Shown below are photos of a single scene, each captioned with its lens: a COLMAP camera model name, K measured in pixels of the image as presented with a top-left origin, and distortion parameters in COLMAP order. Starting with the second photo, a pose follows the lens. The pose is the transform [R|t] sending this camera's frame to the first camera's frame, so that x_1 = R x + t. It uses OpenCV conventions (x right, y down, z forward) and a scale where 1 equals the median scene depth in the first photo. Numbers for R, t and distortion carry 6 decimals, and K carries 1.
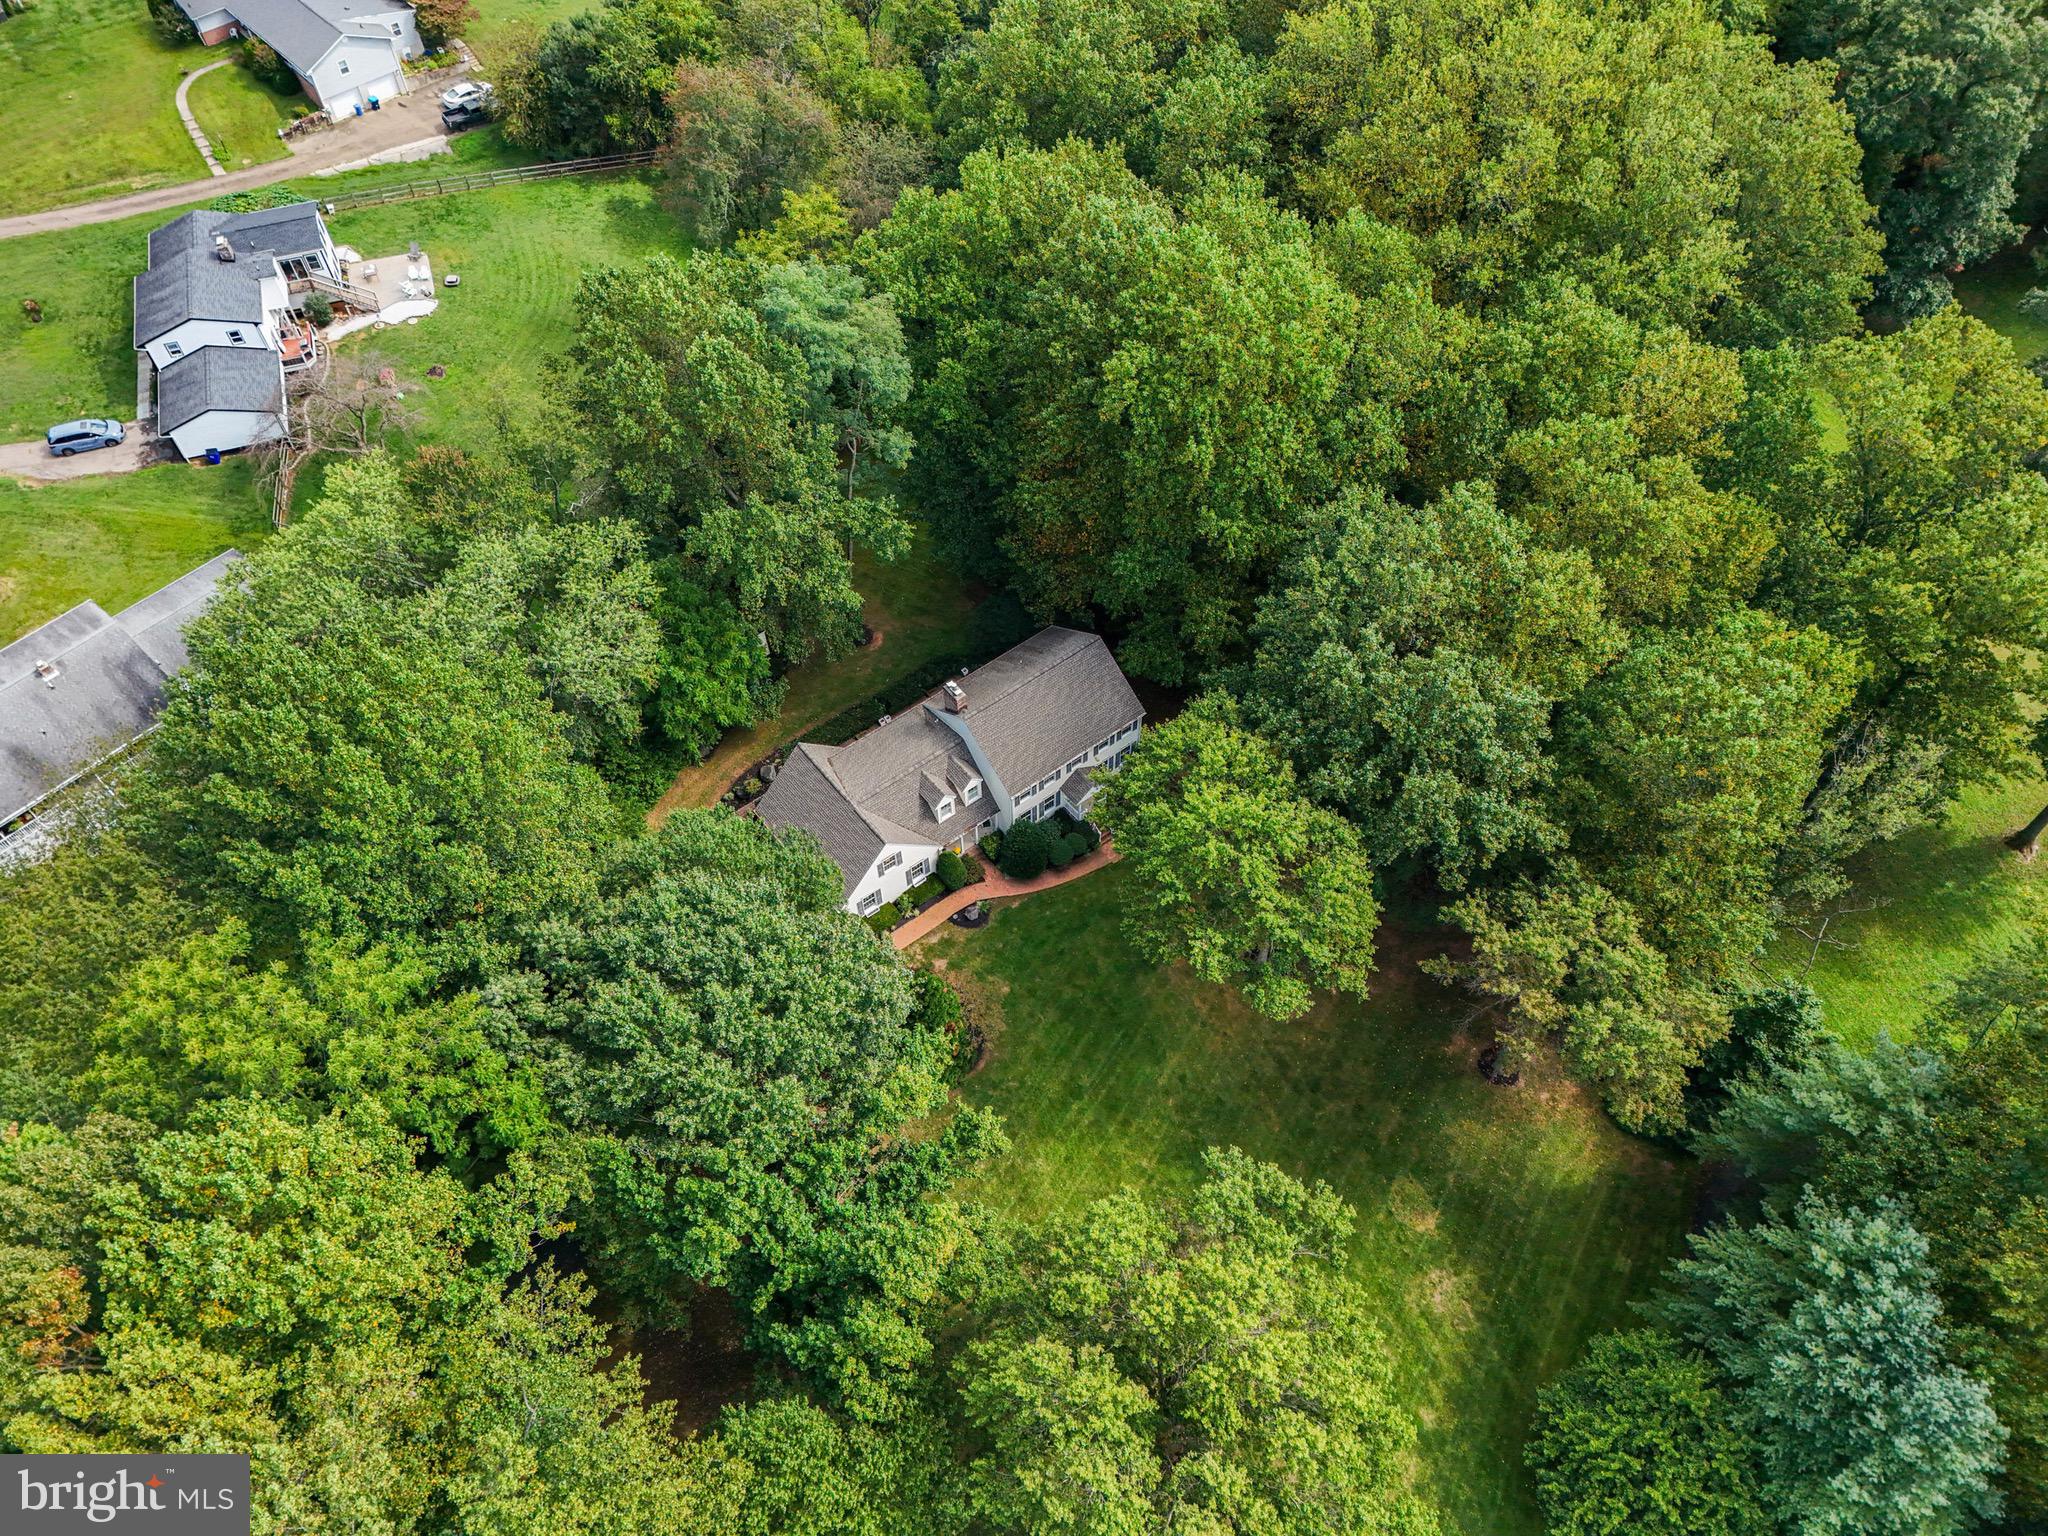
lens RADIAL K [[1517.1, 0, 1039.9], [0, 1517.1, 775.5], [0, 0, 1]] dist [0.078026, -0.070061]
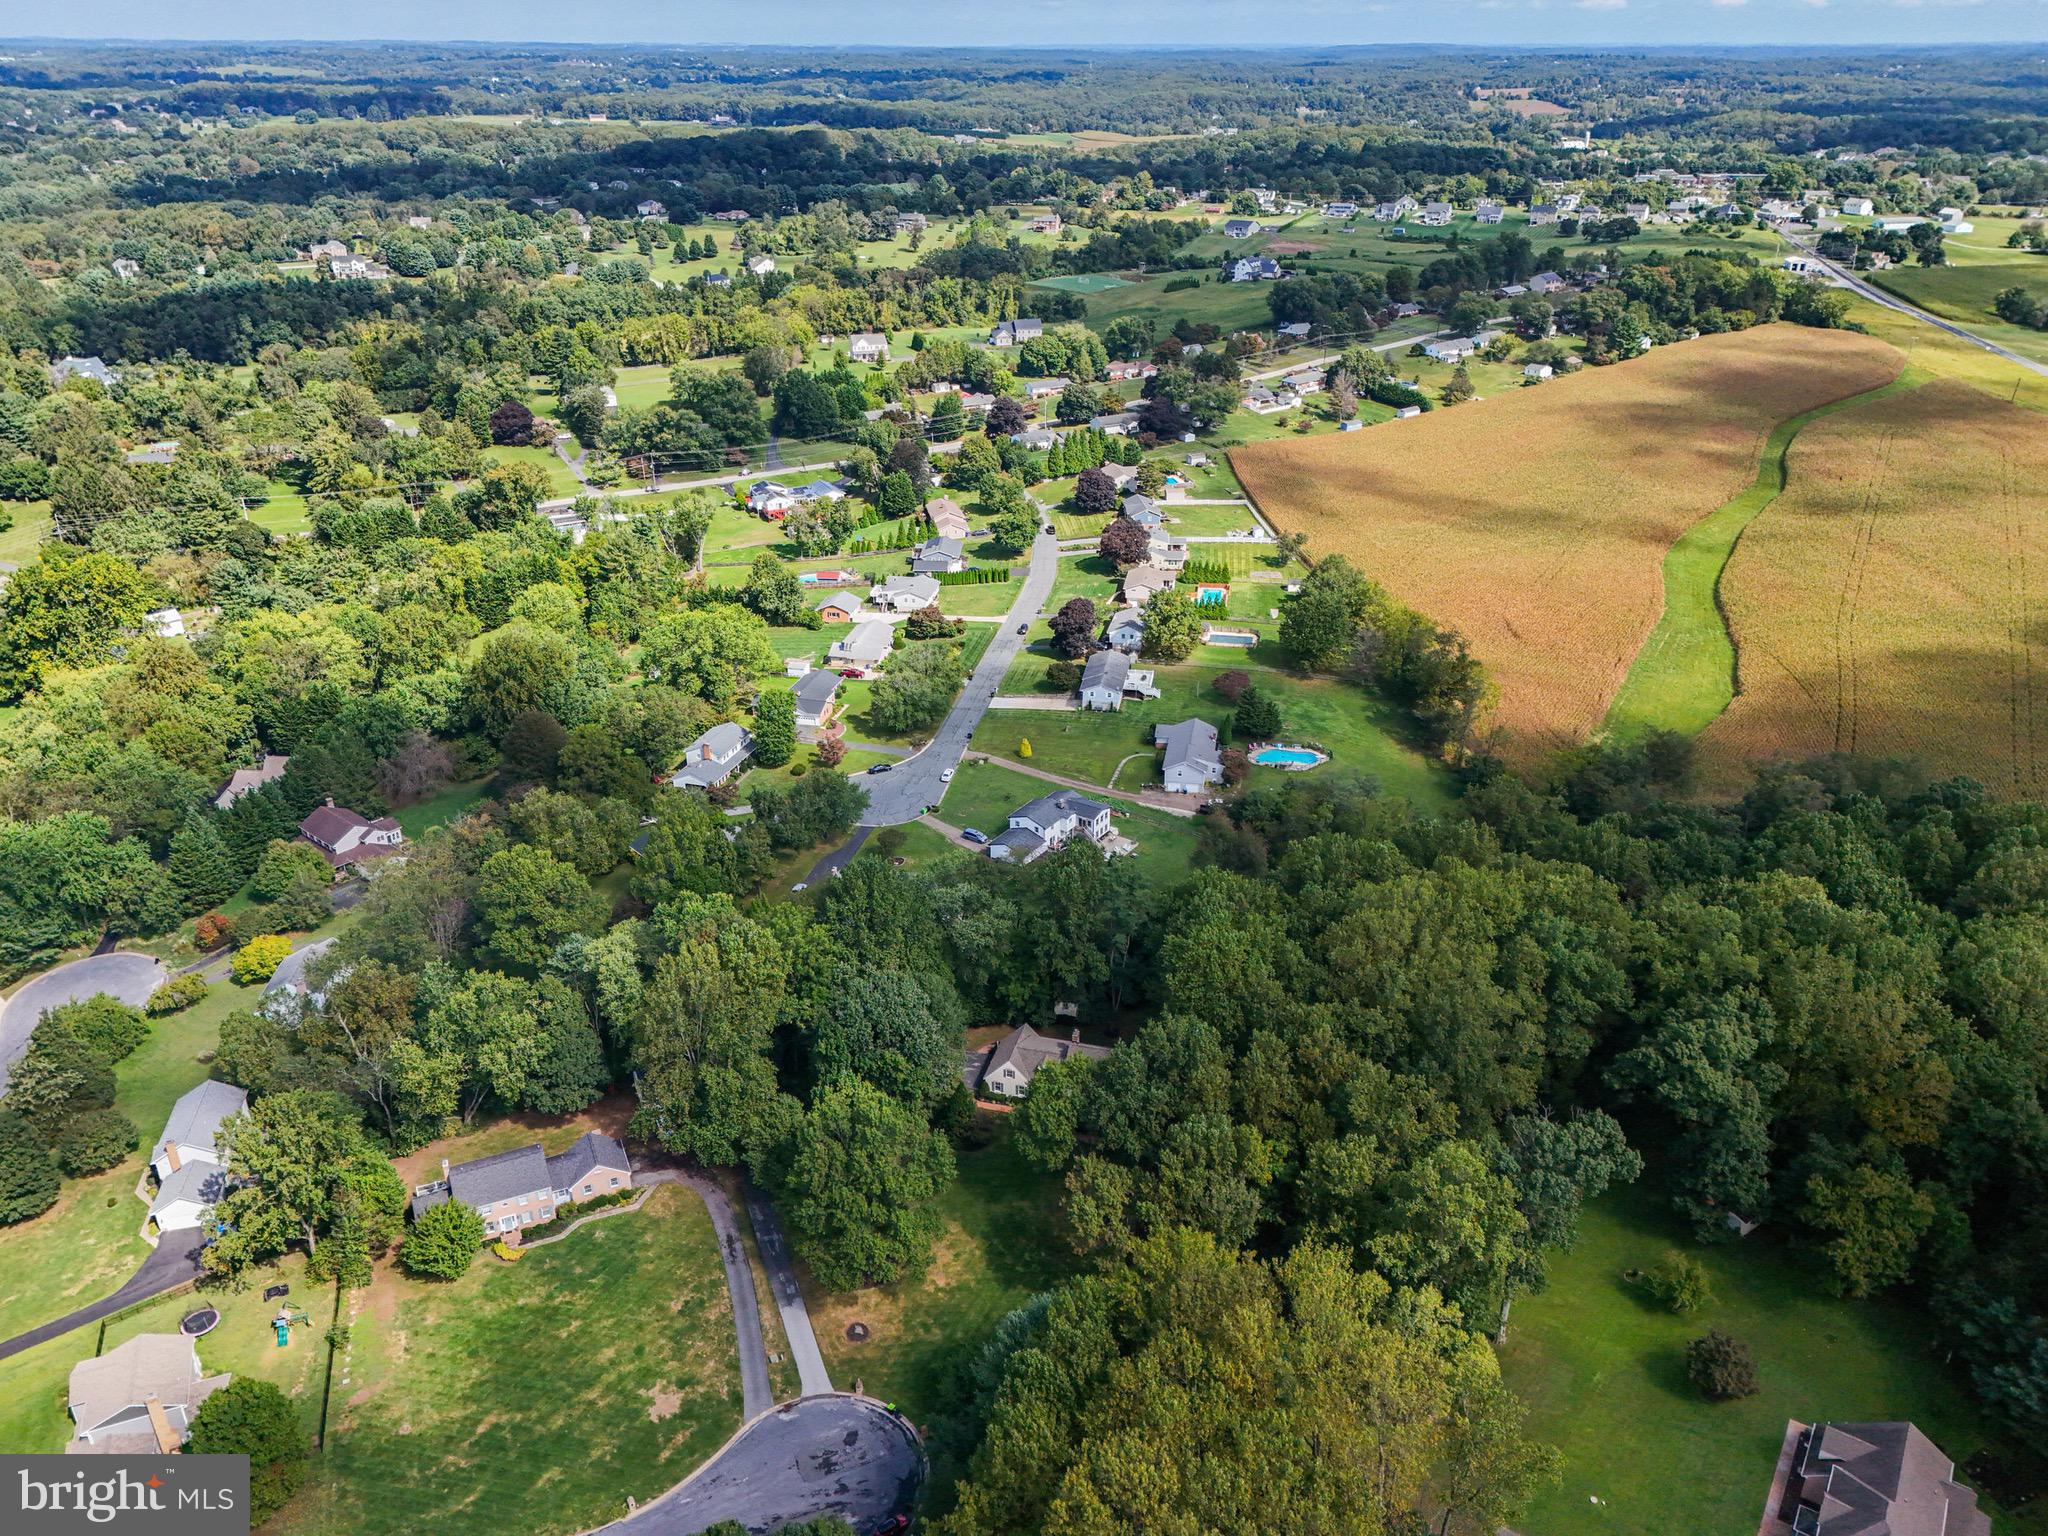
lens RADIAL K [[1517.1, 0, 1035.2], [0, 1517.1, 772.1], [0, 0, 1]] dist [0.078026, -0.070061]
pose [[0.606063, 0.350935, -0.713815, 1.439214], [-0.642309, 0.745261, -0.178957, 0.105094], [0.469176, 0.566949, 0.677084, -0.860753]]
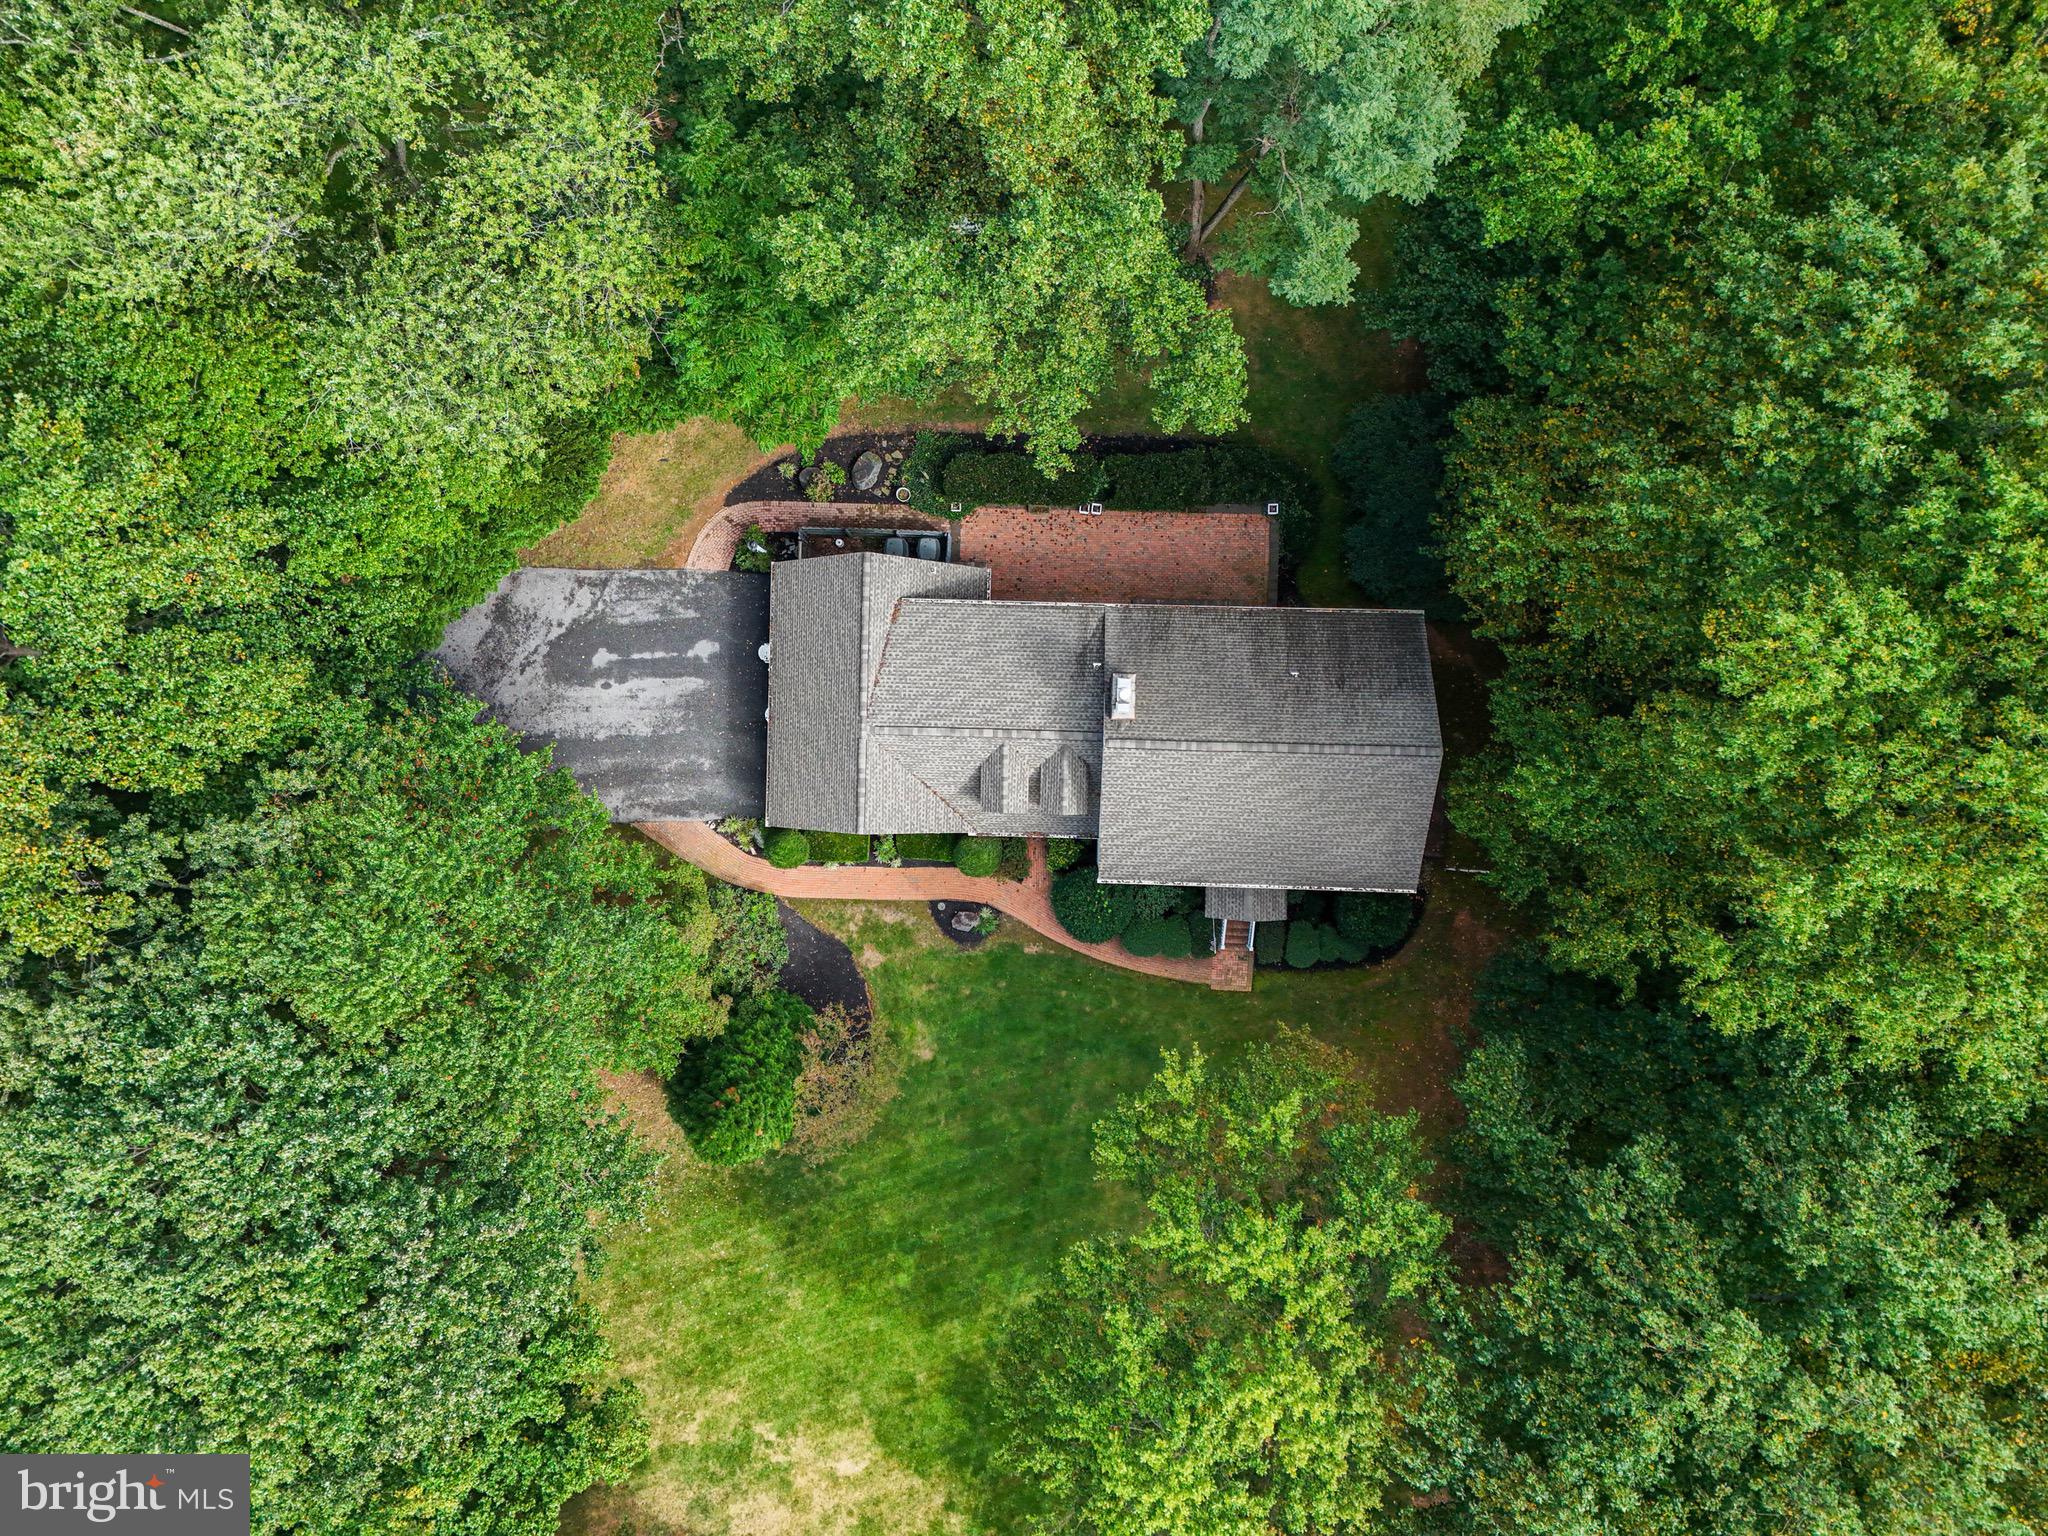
lens RADIAL K [[1517.1, 0, 1034.8], [0, 1517.1, 778.2], [0, 0, 1]] dist [0.078026, -0.070061]
pose [[0.771584, 0.635947, 0.015117, -0.069161], [-0.519867, 0.616695, 0.591122, -0.325382], [0.366600, -0.463959, 0.806440, 0.541409]]
